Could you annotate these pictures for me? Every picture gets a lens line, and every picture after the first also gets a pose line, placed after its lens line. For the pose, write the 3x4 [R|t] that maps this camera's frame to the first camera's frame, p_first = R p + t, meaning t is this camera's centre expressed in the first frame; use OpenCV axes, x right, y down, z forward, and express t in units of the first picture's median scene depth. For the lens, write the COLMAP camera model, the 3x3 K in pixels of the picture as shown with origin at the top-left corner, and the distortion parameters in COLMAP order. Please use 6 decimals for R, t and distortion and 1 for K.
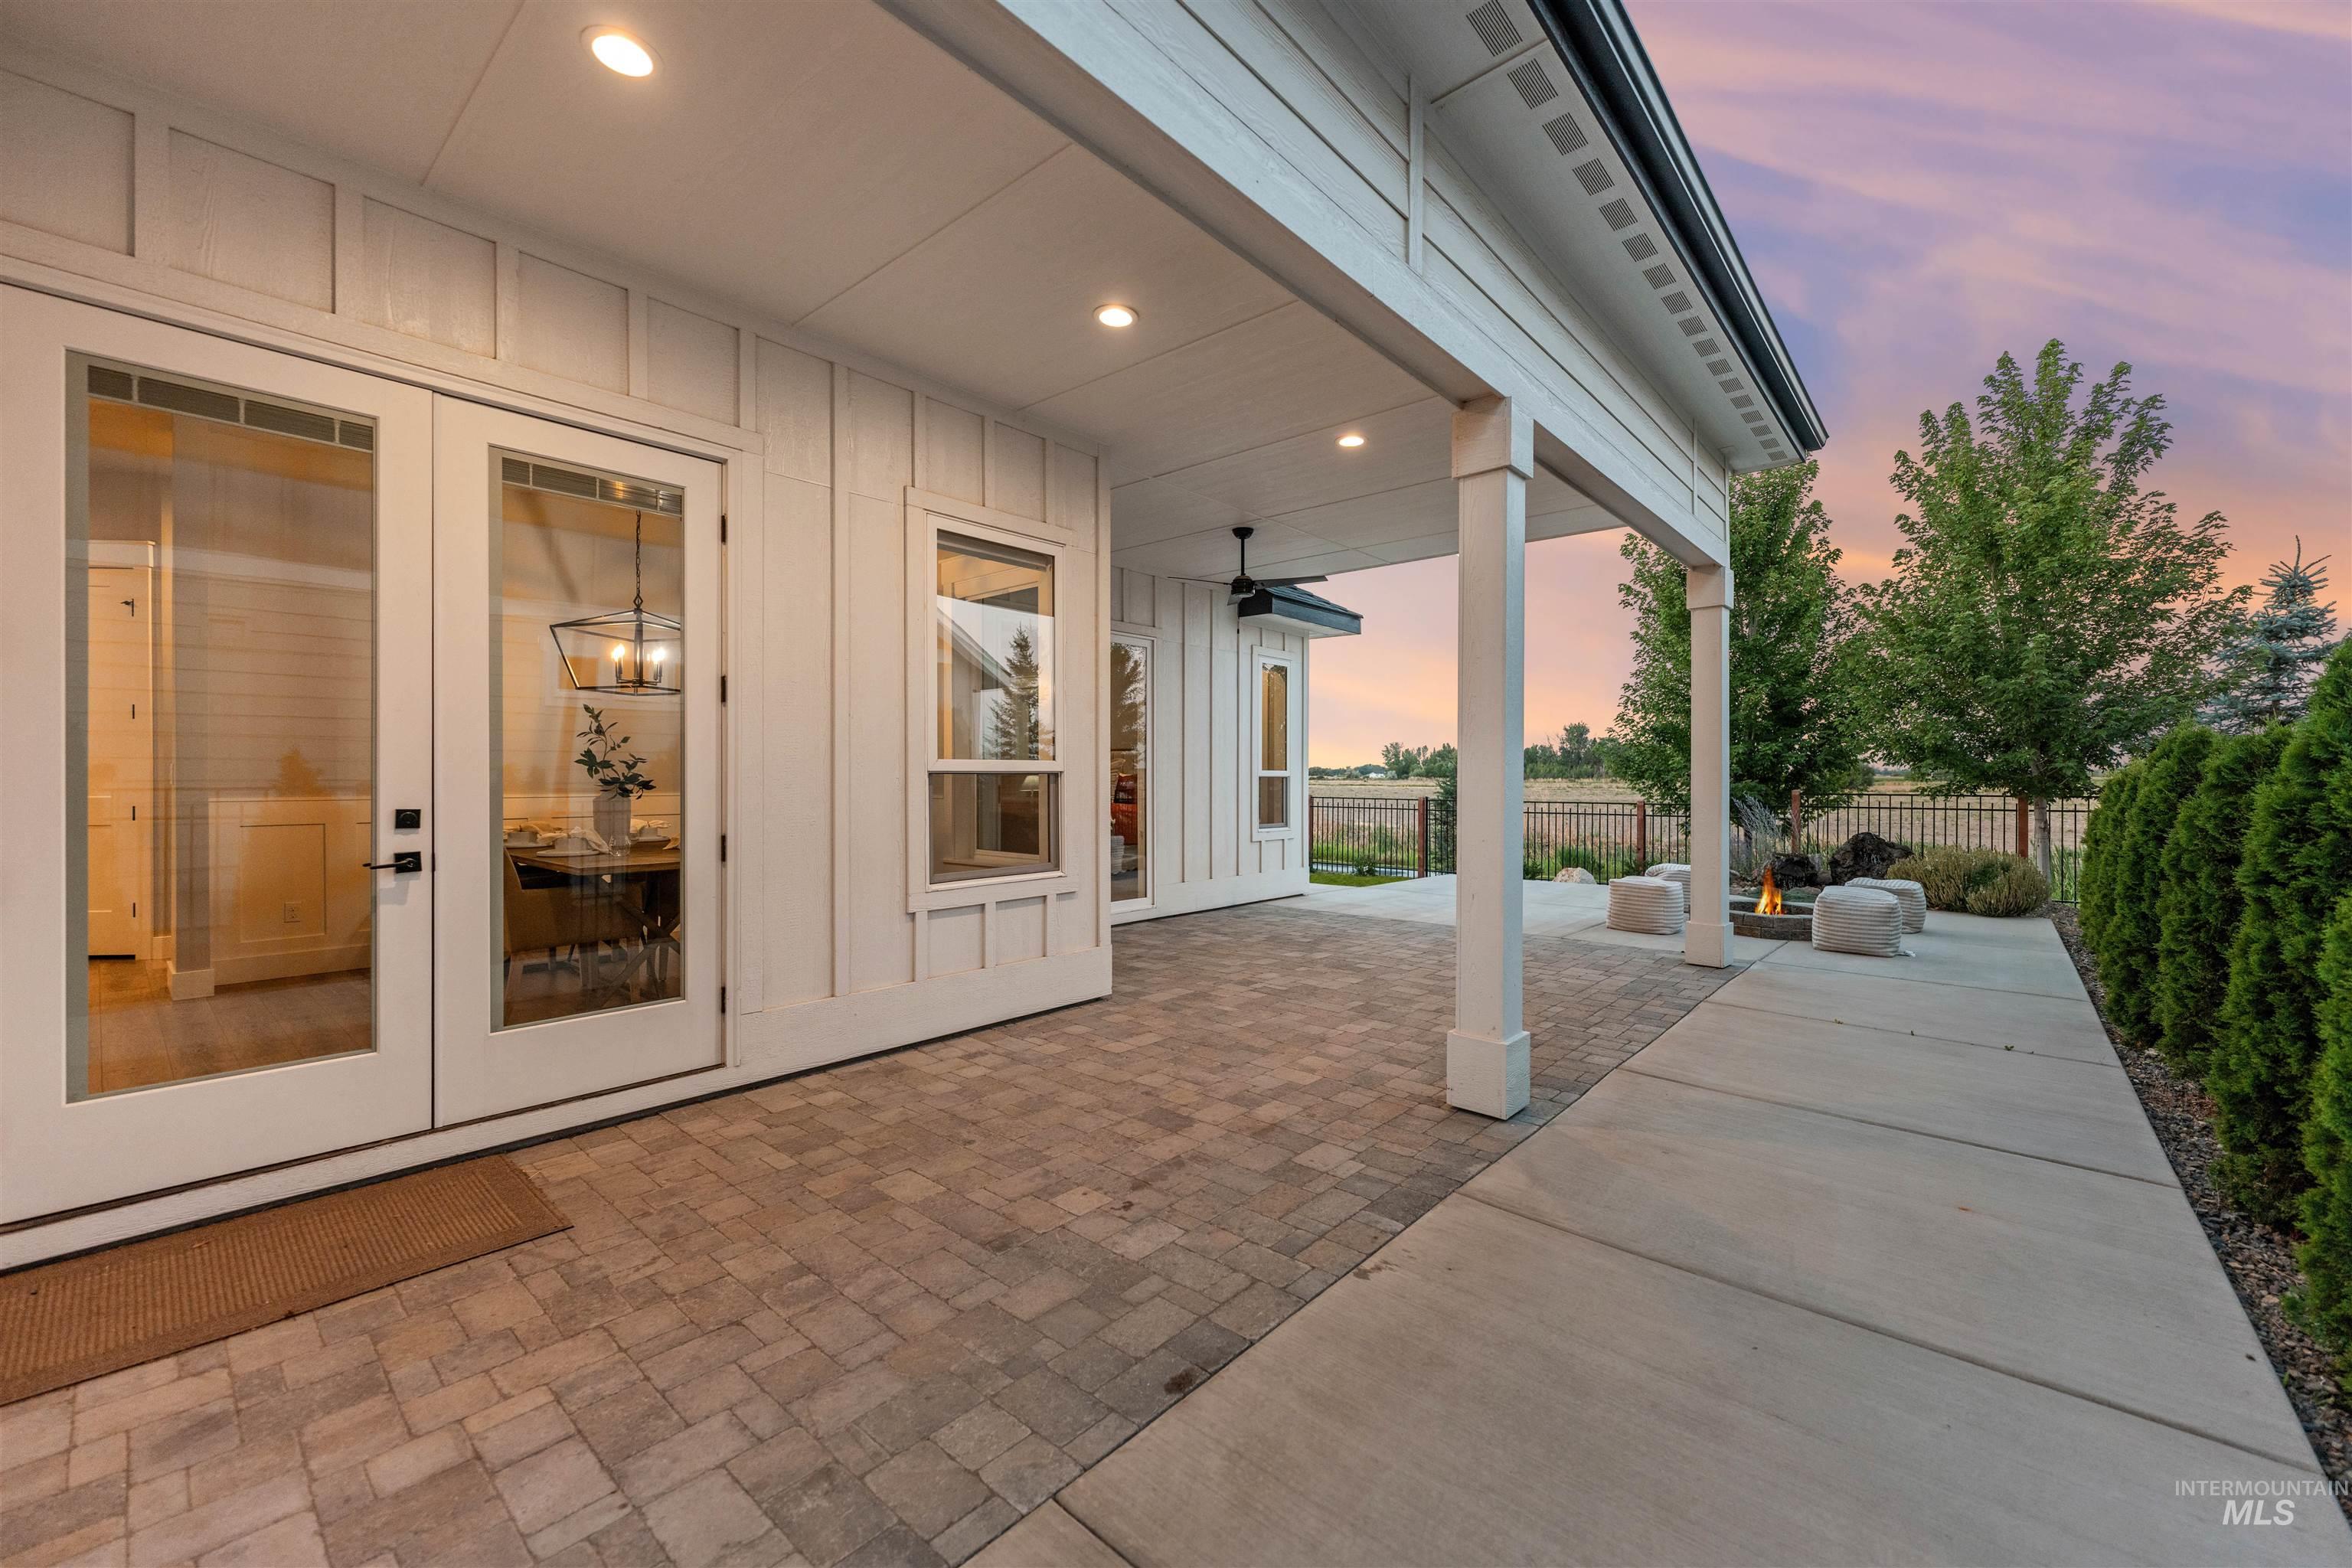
lens RADIAL K [[940.2, 0, 1172.6], [0, 940.2, 780.5], [0, 0, 1]] dist [0.001725, 0.000207]
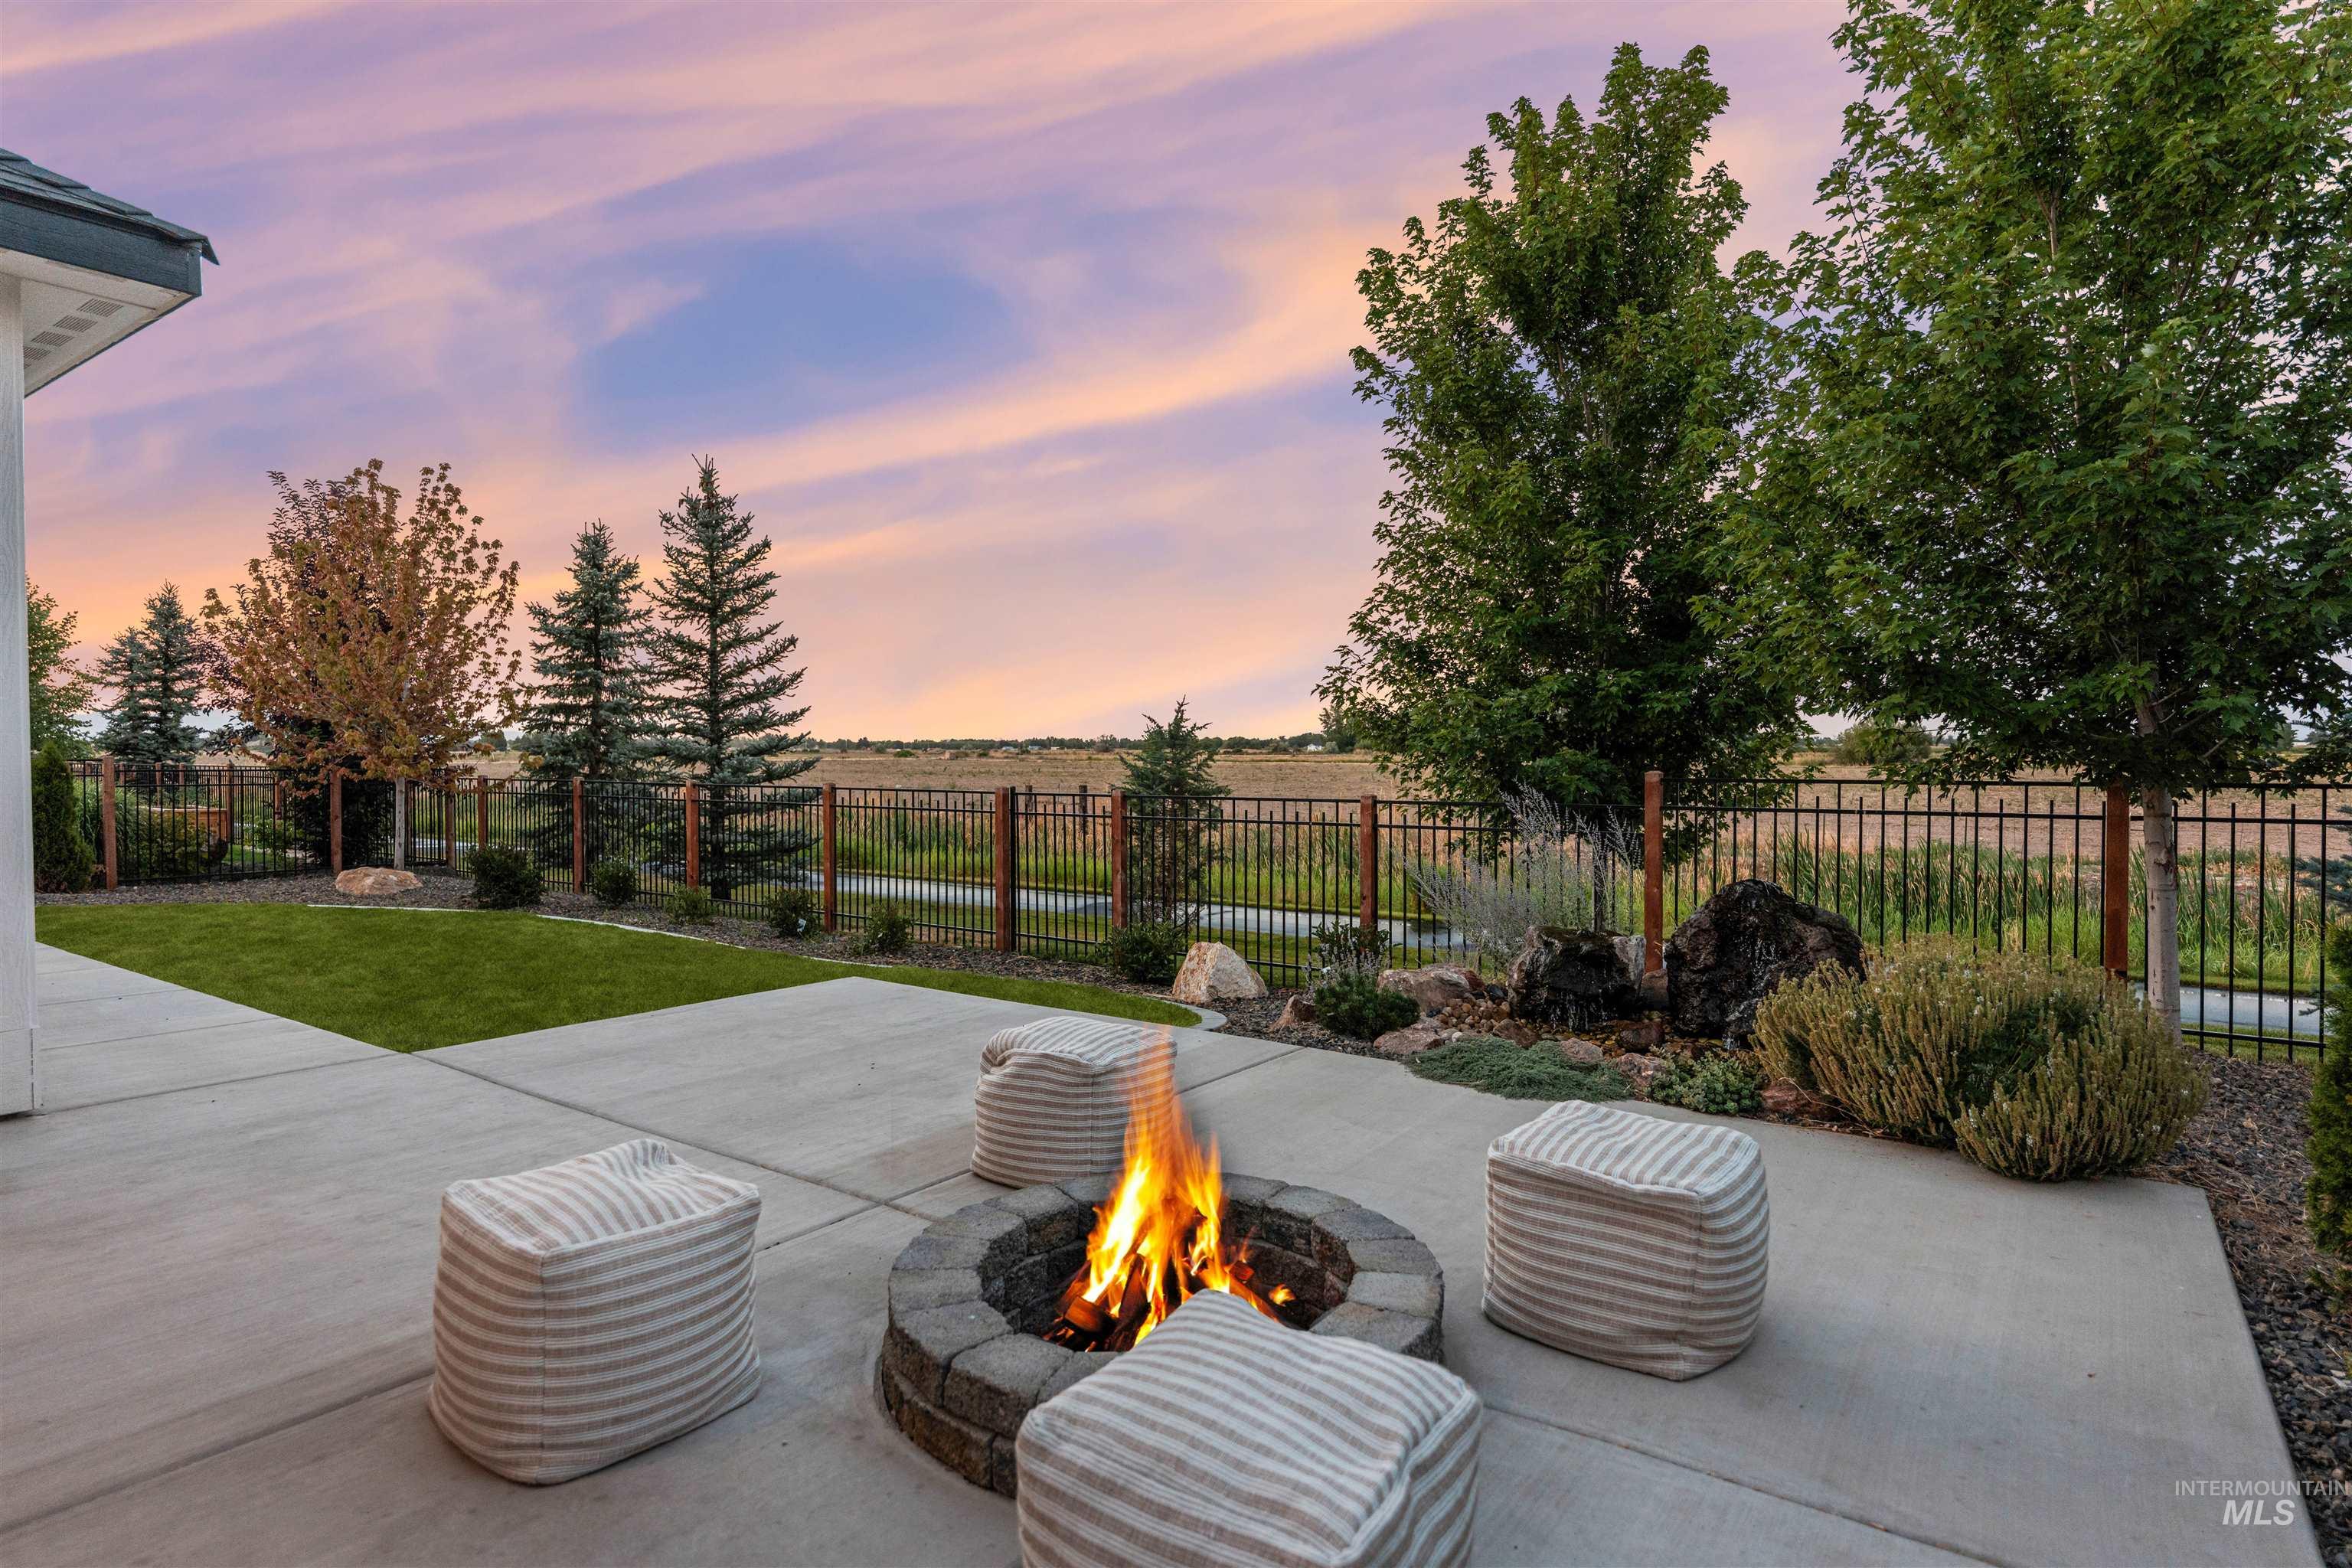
lens RADIAL K [[1251.9, 0, 1173.7], [0, 1251.9, 779.3], [0, 0, 1]] dist [0.003289, -0.002533]
pose [[0.995670, -0.007448, 0.092655, 0.436397], [0.005700, 0.999801, 0.019111, 0.001201], [-0.092779, -0.018500, 0.995515, 0.487648]]
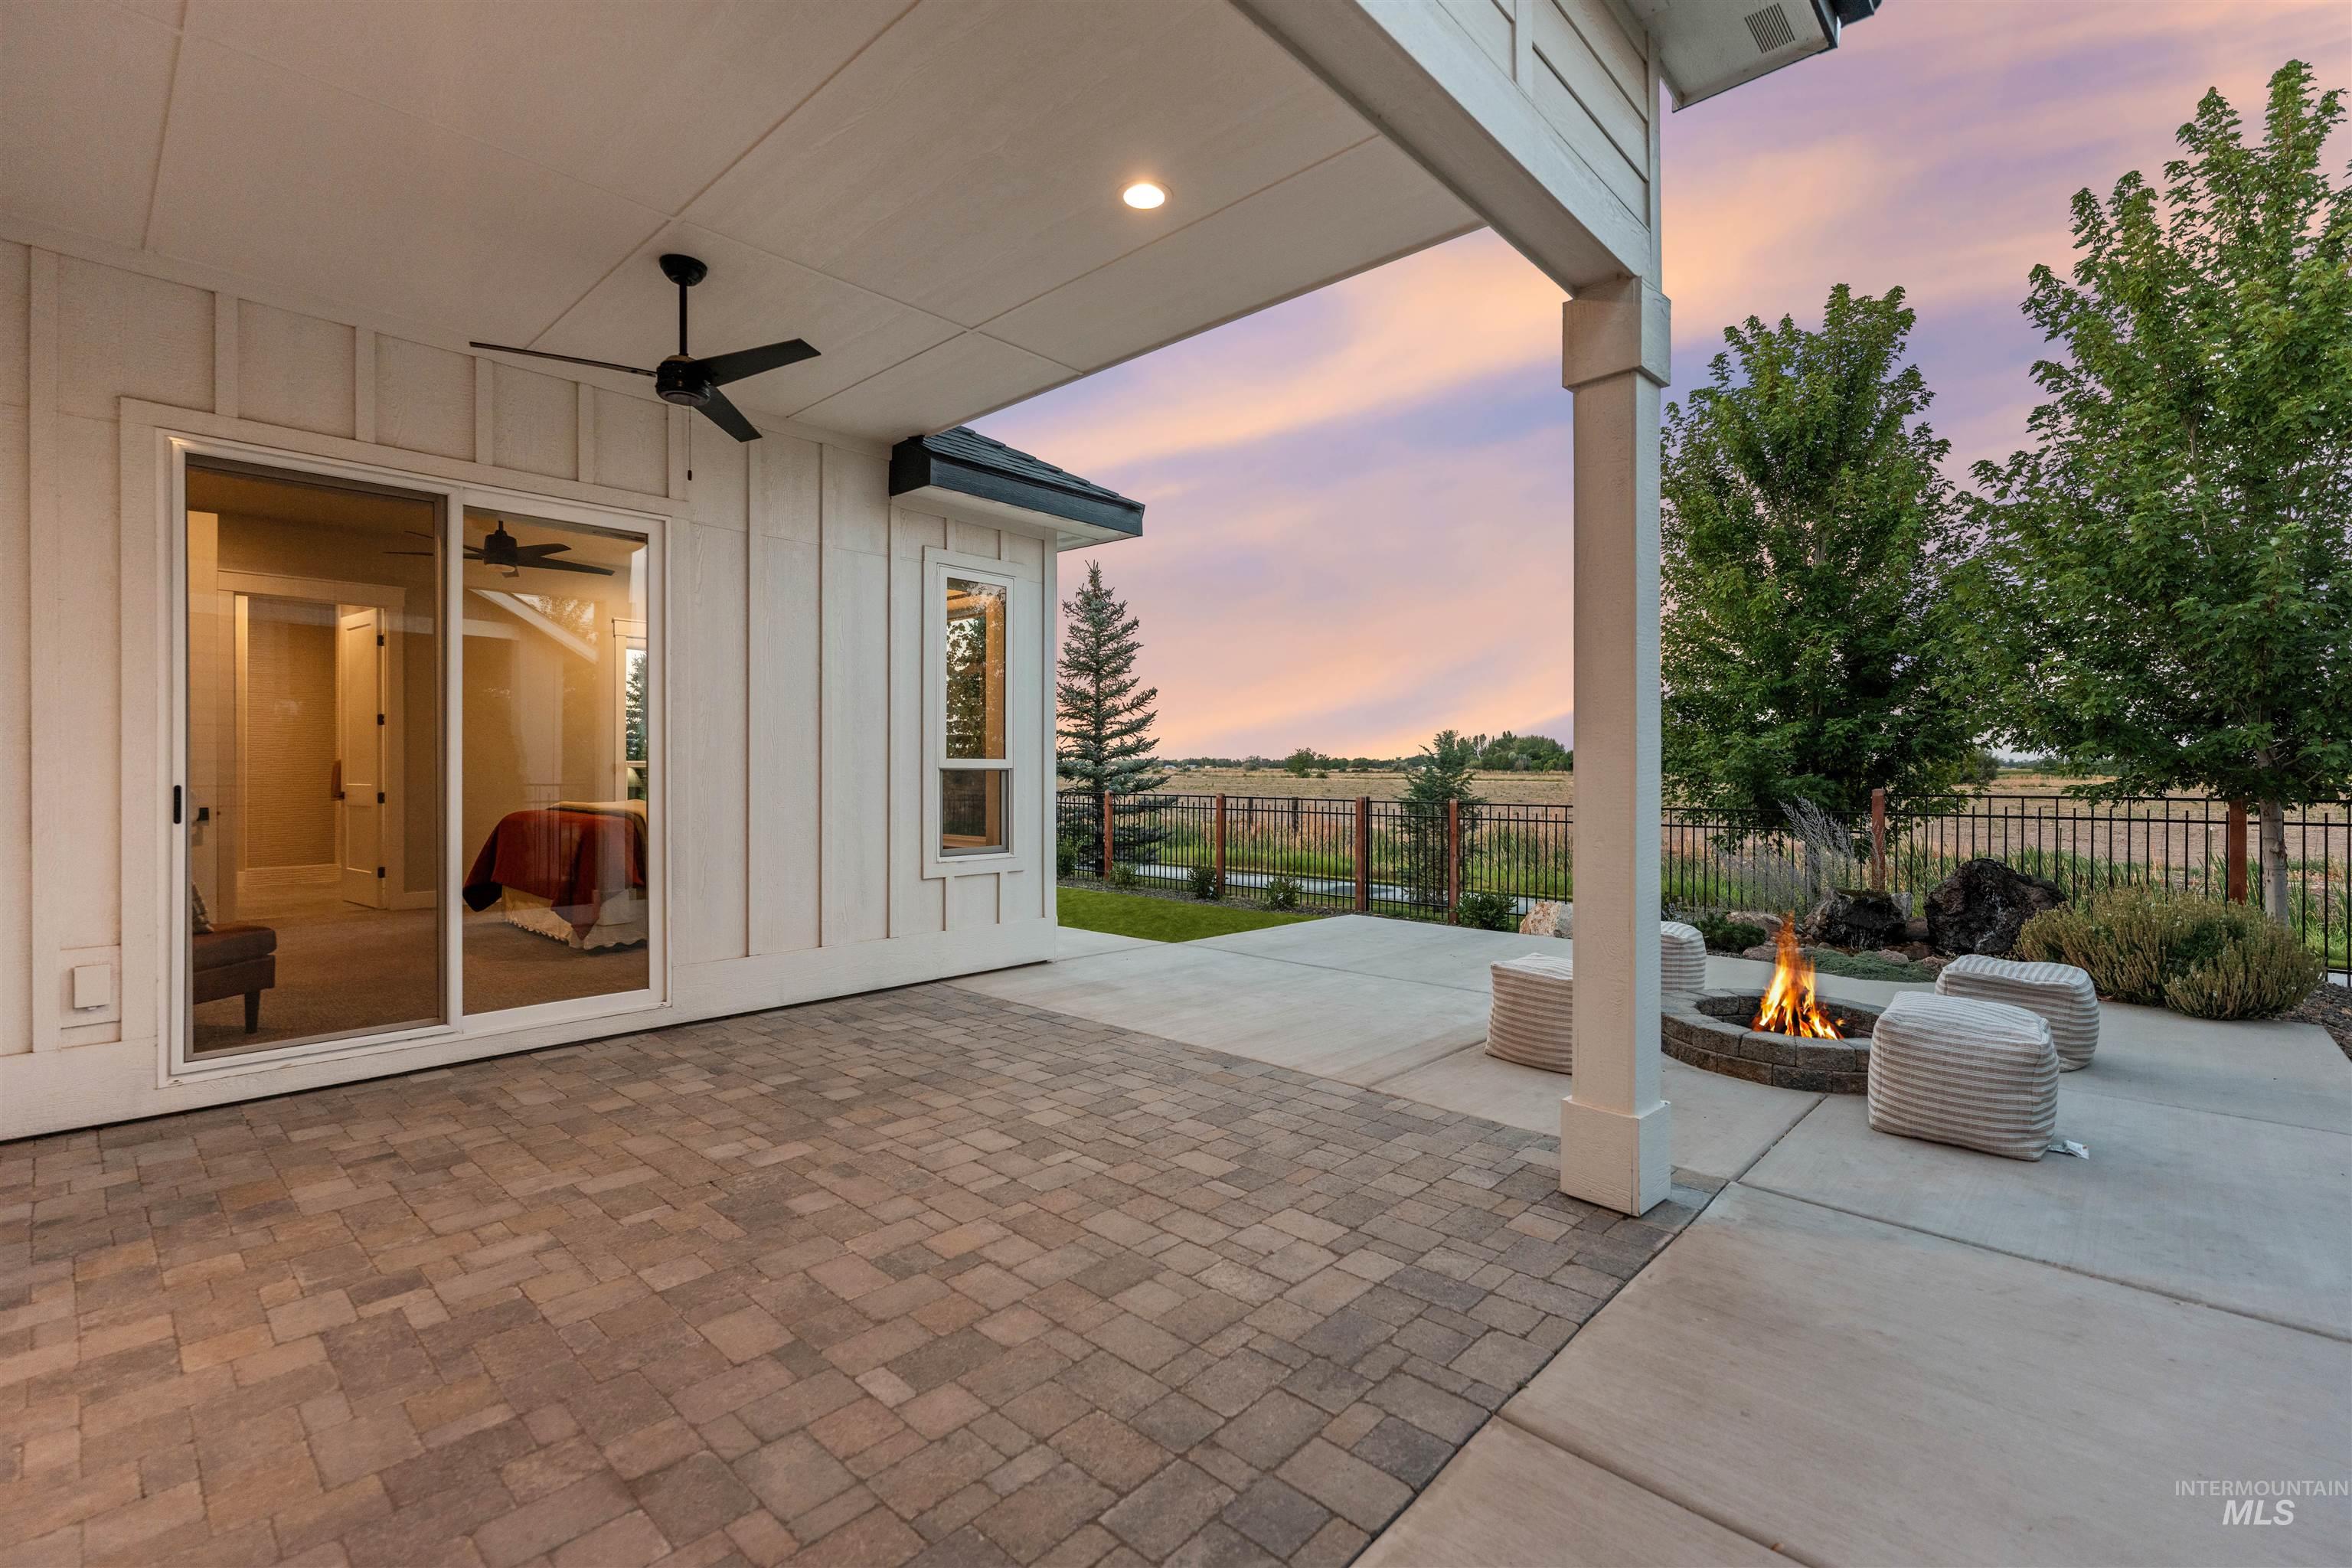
lens RADIAL K [[1040.9, 0, 1179.0], [0, 1040.9, 773.1], [0, 0, 1]] dist [-0.001013, 0.000514]
pose [[0.999667, -0.000165, -0.025790, 0.216439], [0.000164, 1.000000, -0.000052, -0.001428], [0.025790, 0.000047, 0.999667, 0.290980]]
